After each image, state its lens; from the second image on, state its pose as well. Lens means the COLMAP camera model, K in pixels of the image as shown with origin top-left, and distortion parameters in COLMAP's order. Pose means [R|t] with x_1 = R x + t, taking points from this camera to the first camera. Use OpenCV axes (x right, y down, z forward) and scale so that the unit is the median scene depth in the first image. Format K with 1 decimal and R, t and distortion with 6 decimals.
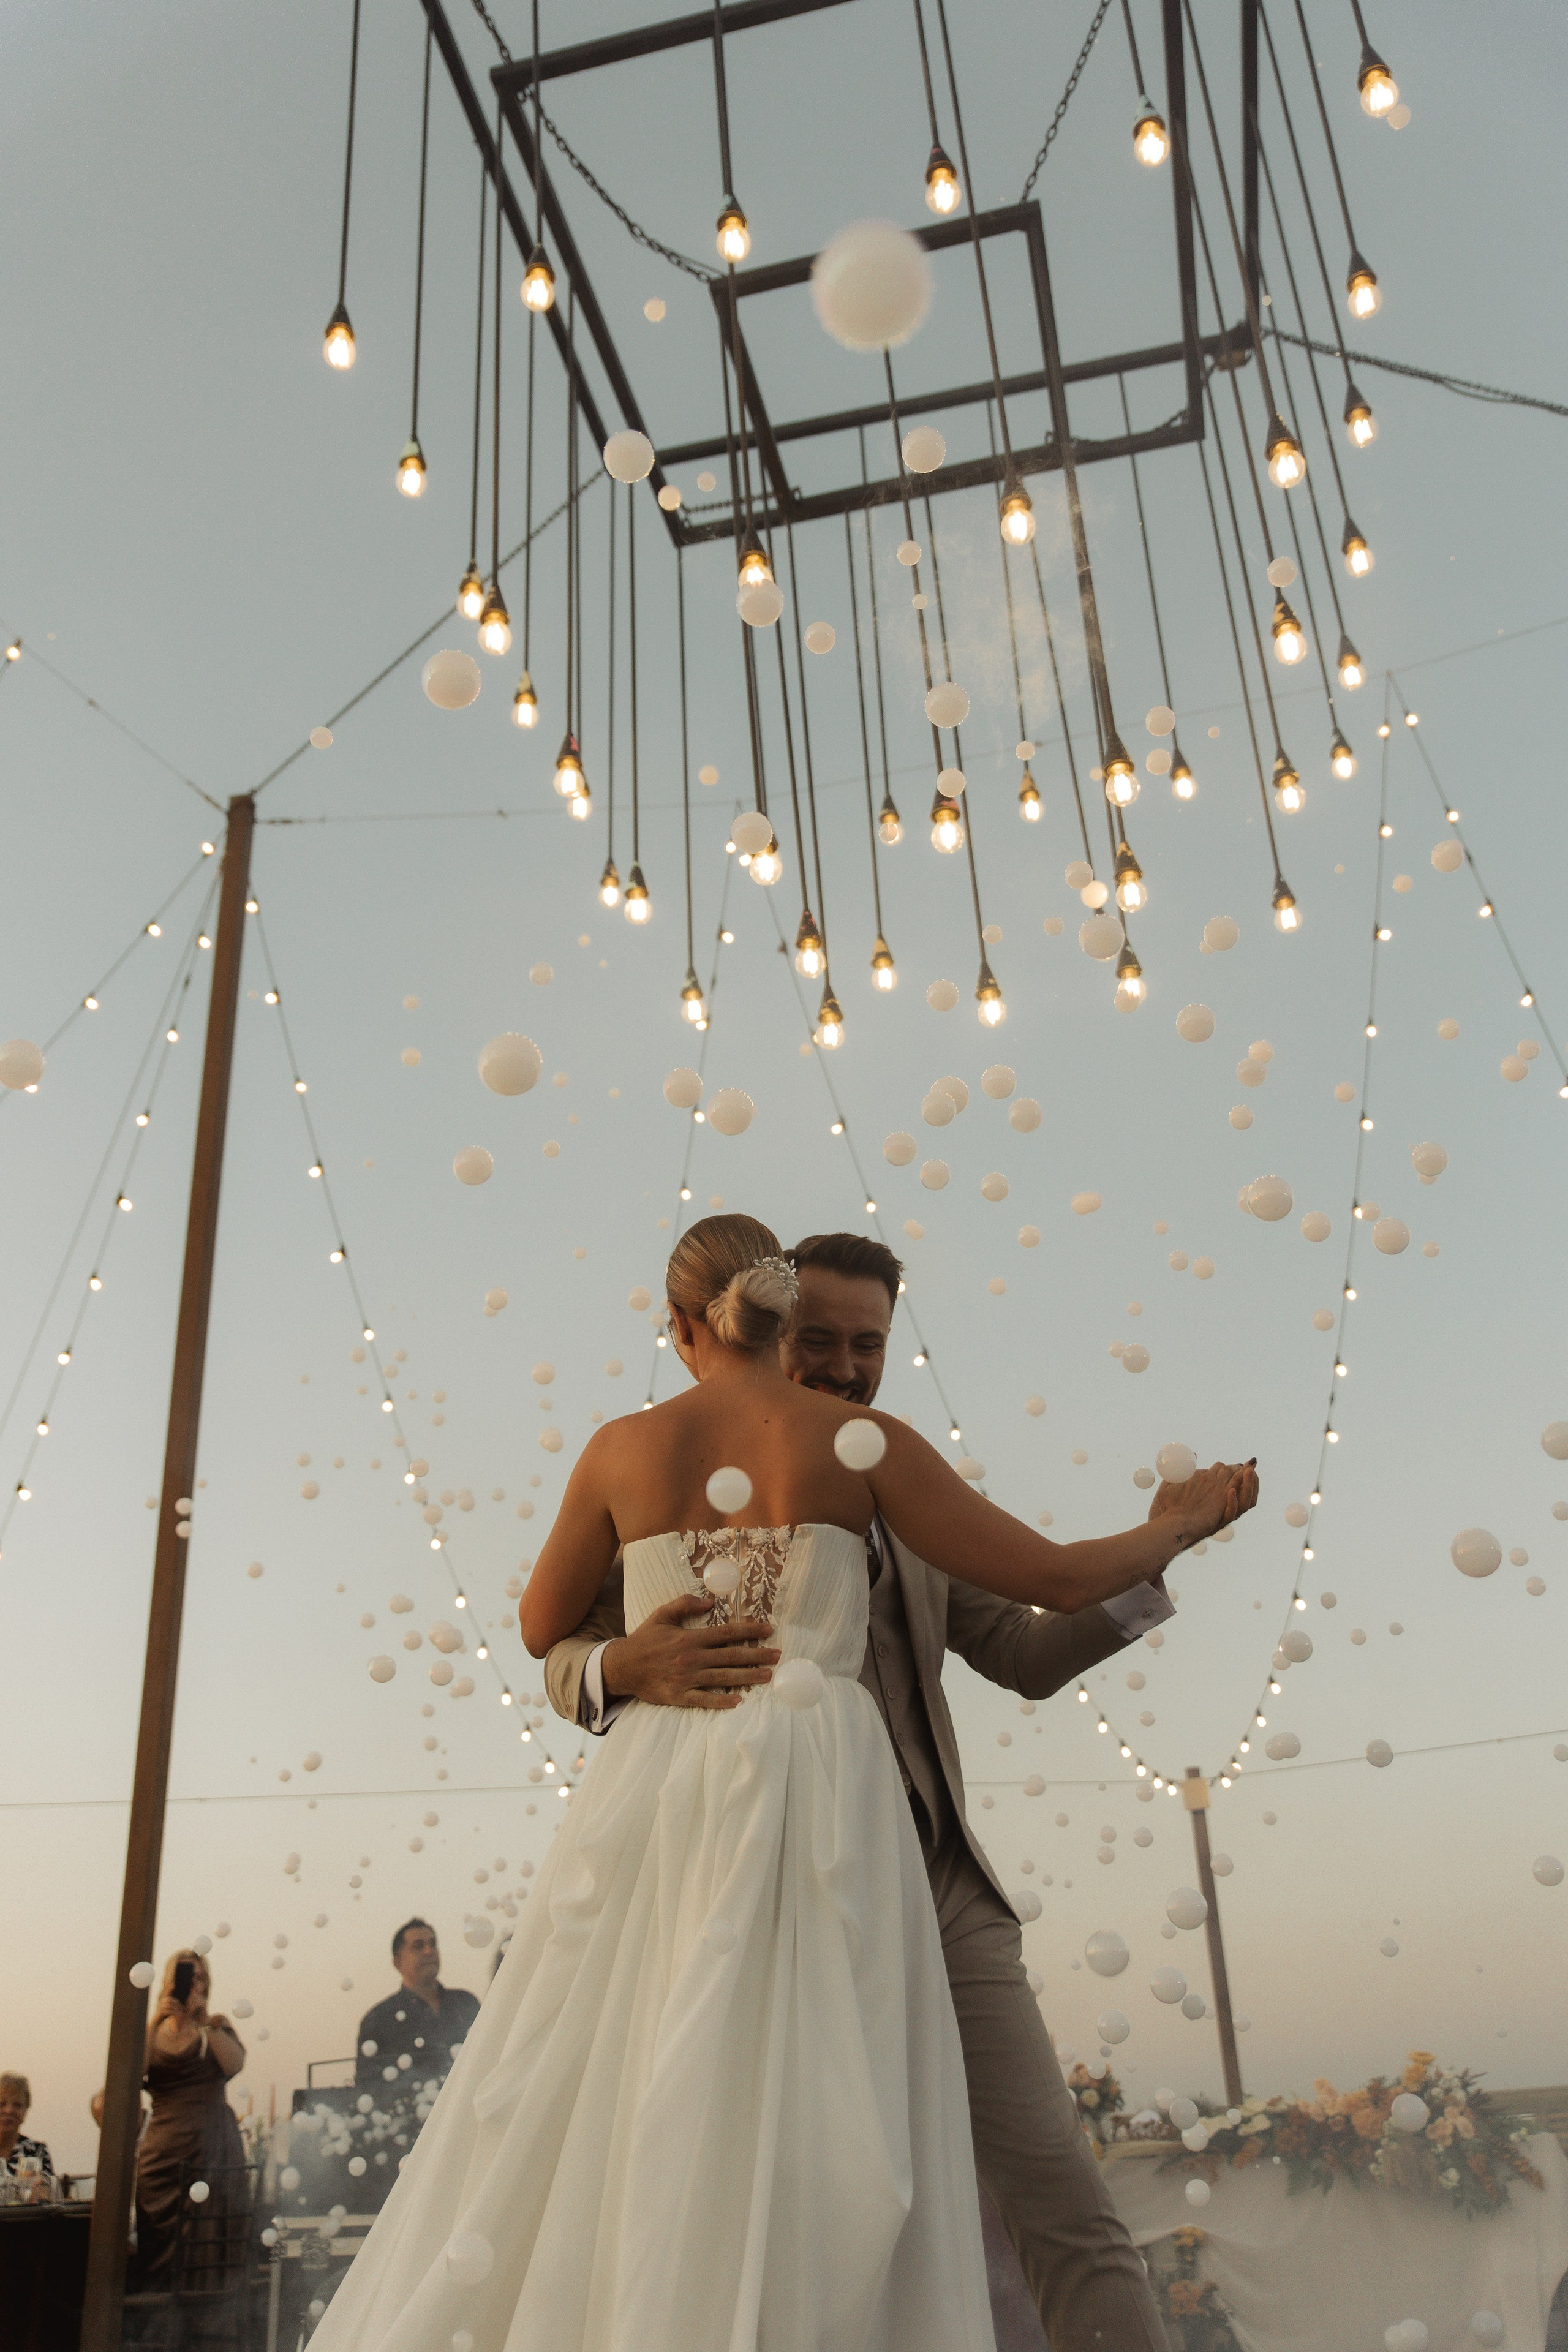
lens RADIAL K [[2021.5, 0, 776.9], [0, 2021.5, 1156.2], [0, 0, 1]] dist [-0.001957, 0.011649]
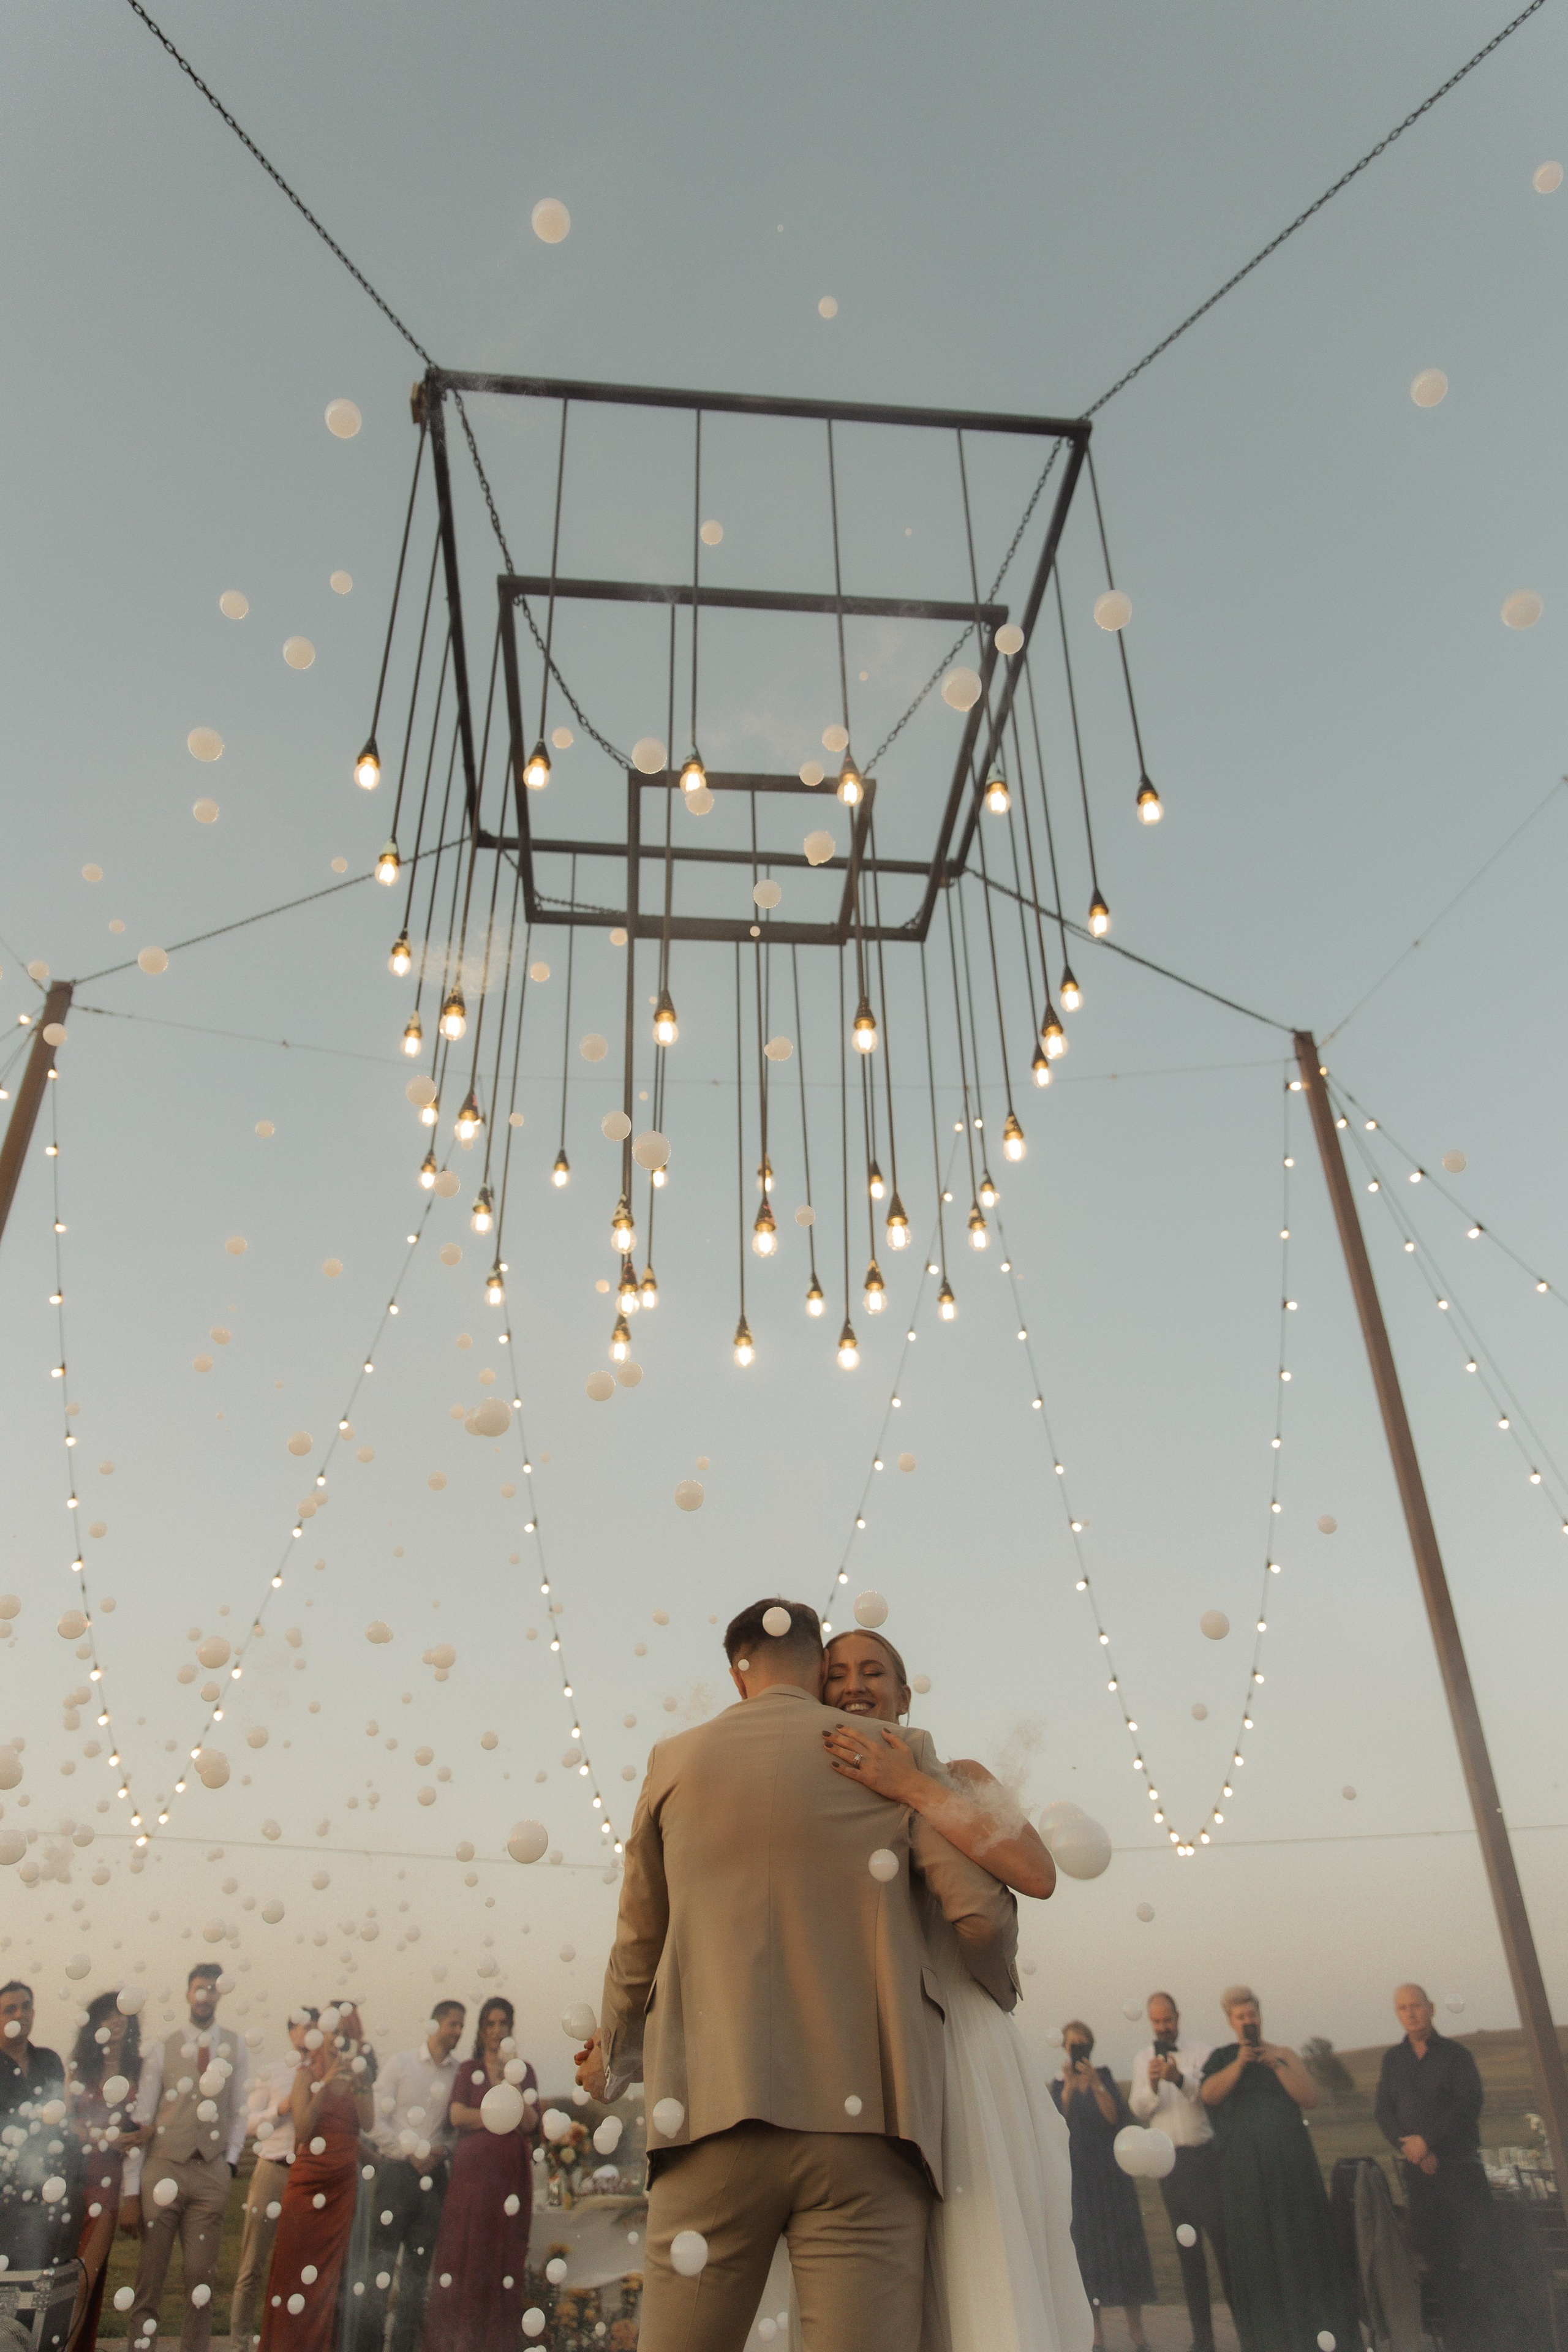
lens RADIAL K [[1567.7, 0, 766.6], [0, 1567.7, 1151.7], [0, 0, 1]] dist [0.003160, -0.001137]
pose [[0.949271, 0.192299, 0.248808, -0.147218], [-0.168628, 0.979136, -0.113392, -0.081342], [-0.265422, 0.065684, 0.961892, 0.002522]]
